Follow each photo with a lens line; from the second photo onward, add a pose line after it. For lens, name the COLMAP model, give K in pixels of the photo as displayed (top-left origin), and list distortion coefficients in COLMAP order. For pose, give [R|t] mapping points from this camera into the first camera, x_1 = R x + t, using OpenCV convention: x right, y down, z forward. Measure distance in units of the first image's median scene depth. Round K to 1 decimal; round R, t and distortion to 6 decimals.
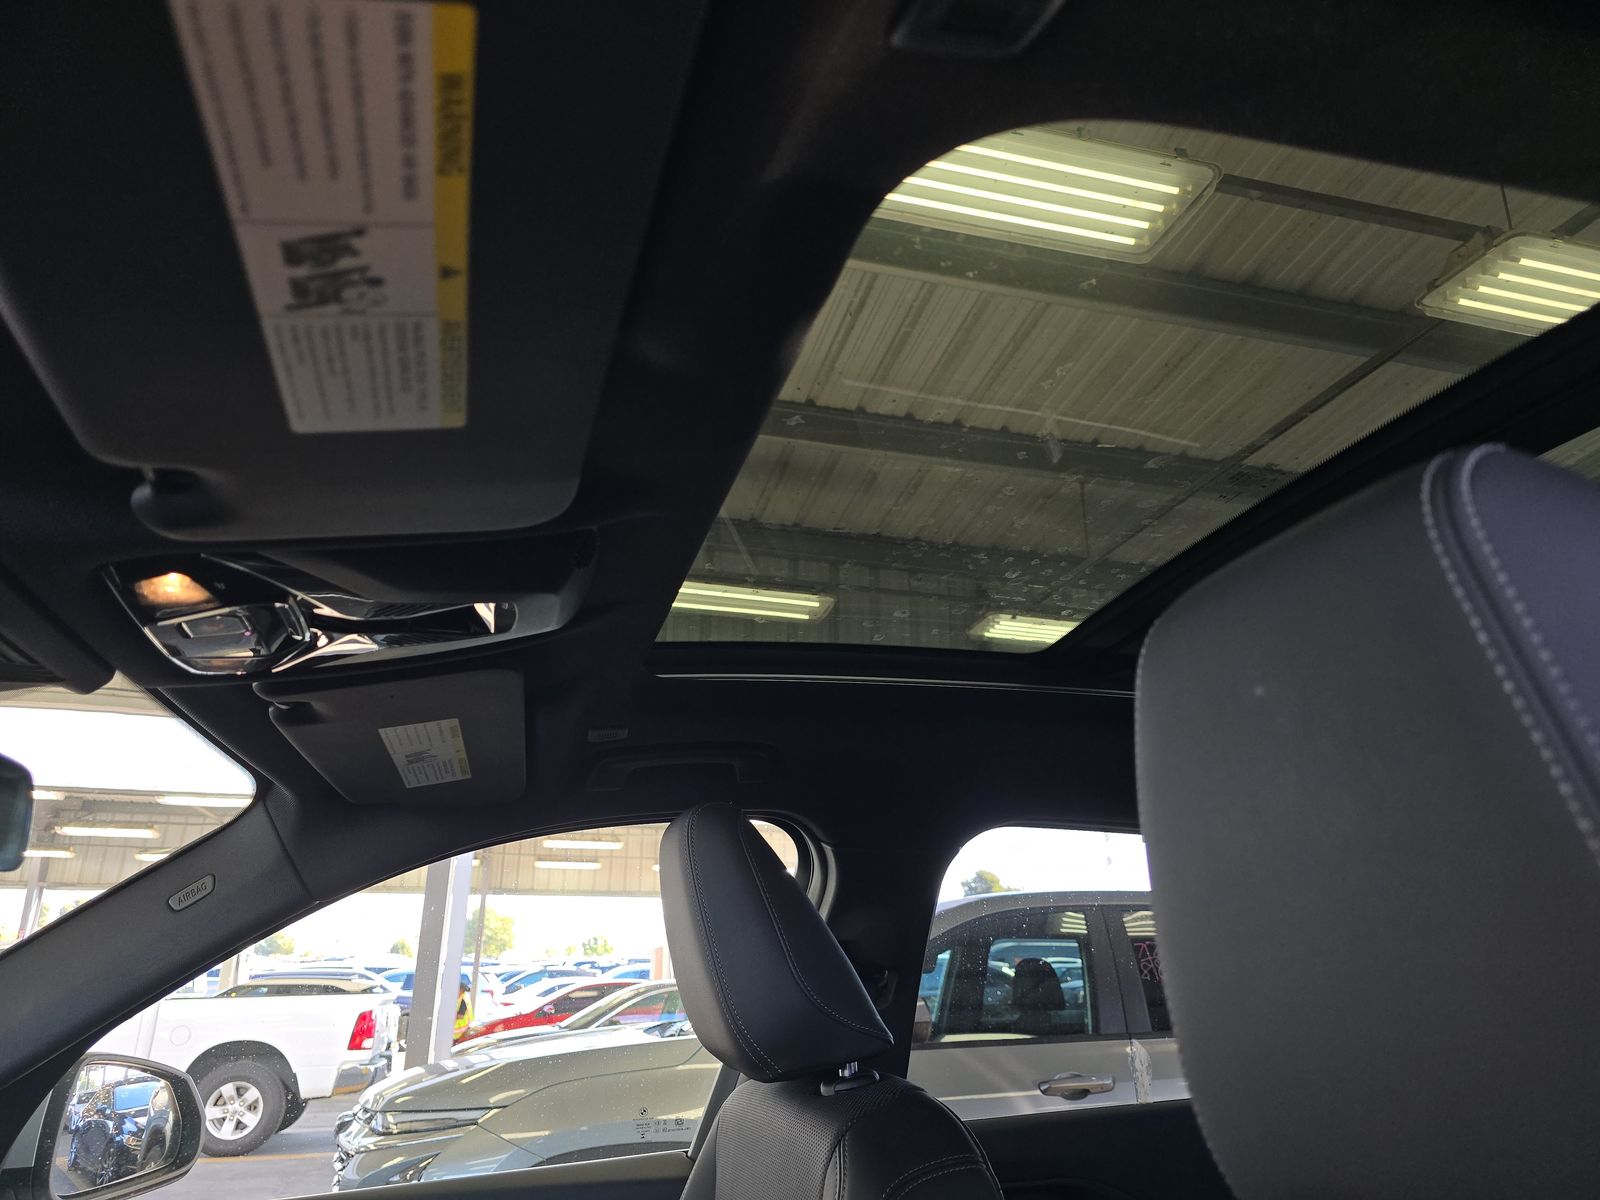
lens RADIAL K [[1067.0, 0, 800.5], [0, 1067.0, 634.1], [0, 0, 1]] dist [0.072760, -0.102712]
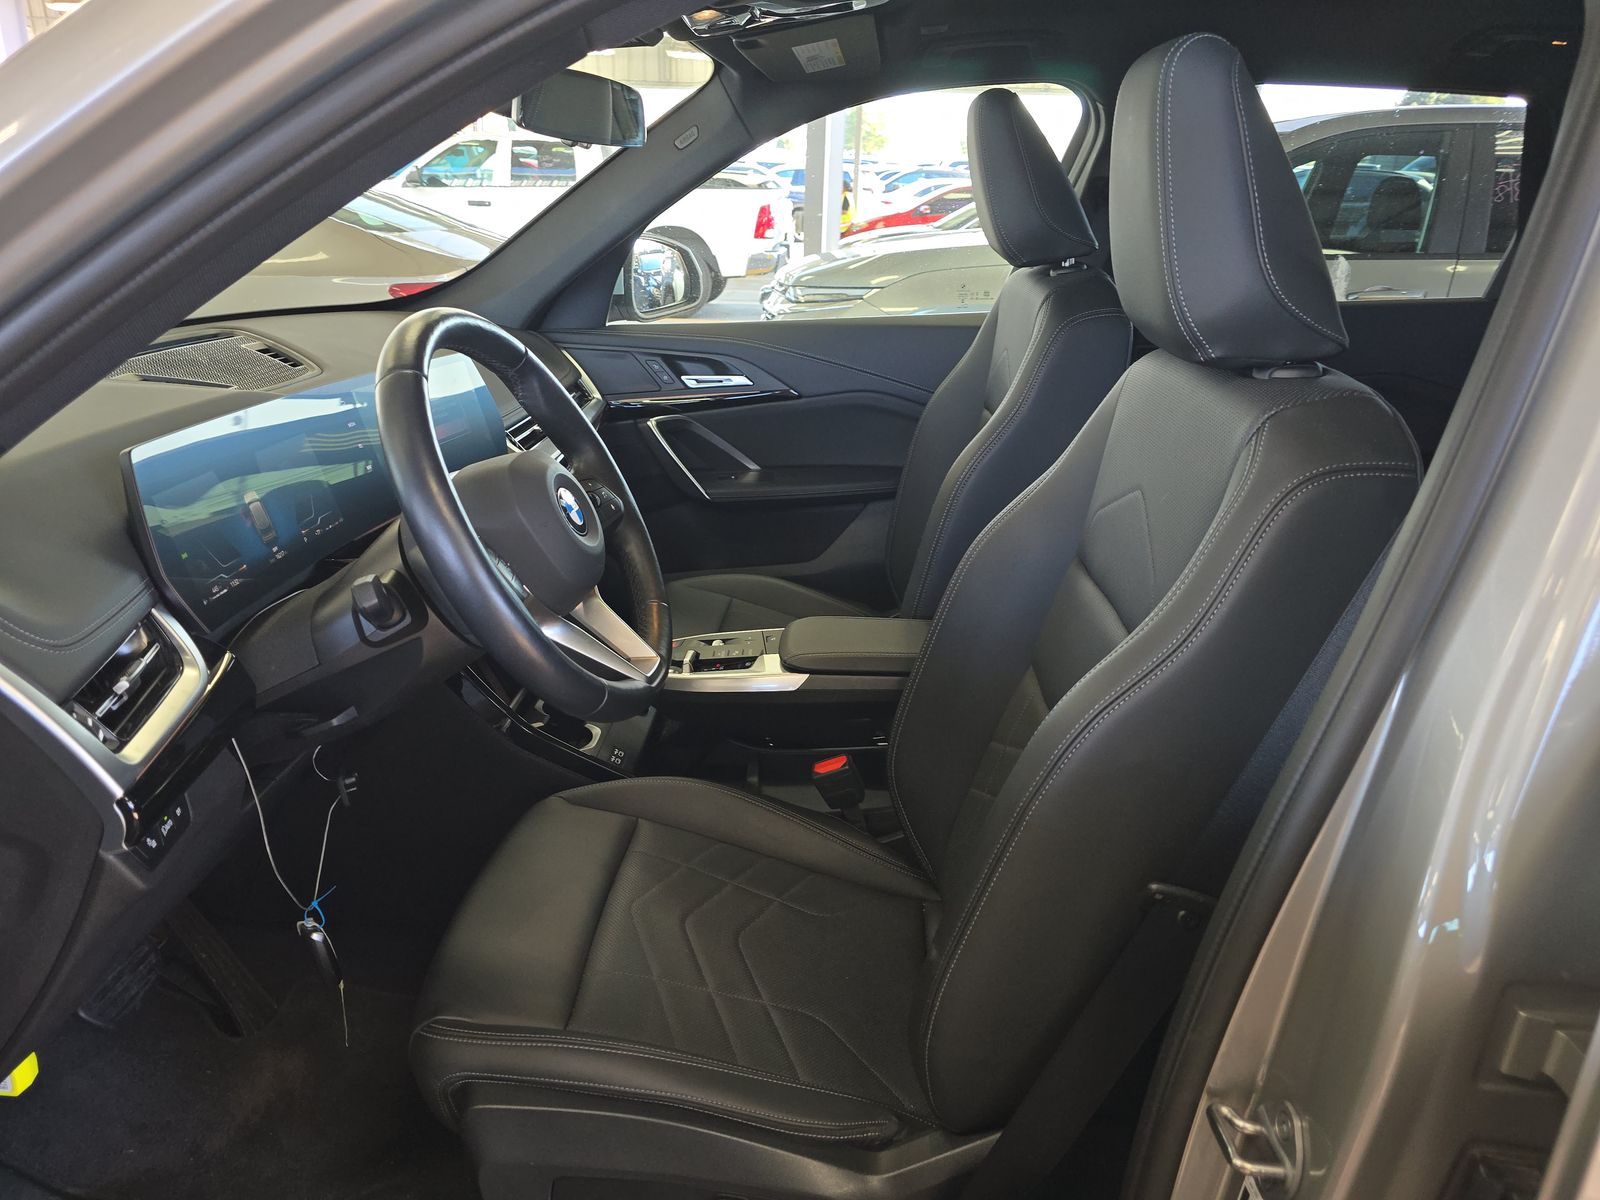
lens RADIAL K [[1092.1, 0, 802.9], [0, 1092.1, 628.6], [0, 0, 1]] dist [0.001693, -0.001020]
pose [[0.947343, 0.143276, -0.286380, 0.027923], [0.075337, 0.769496, 0.634192, -0.034148], [0.311233, -0.622372, 0.718183, -0.090248]]
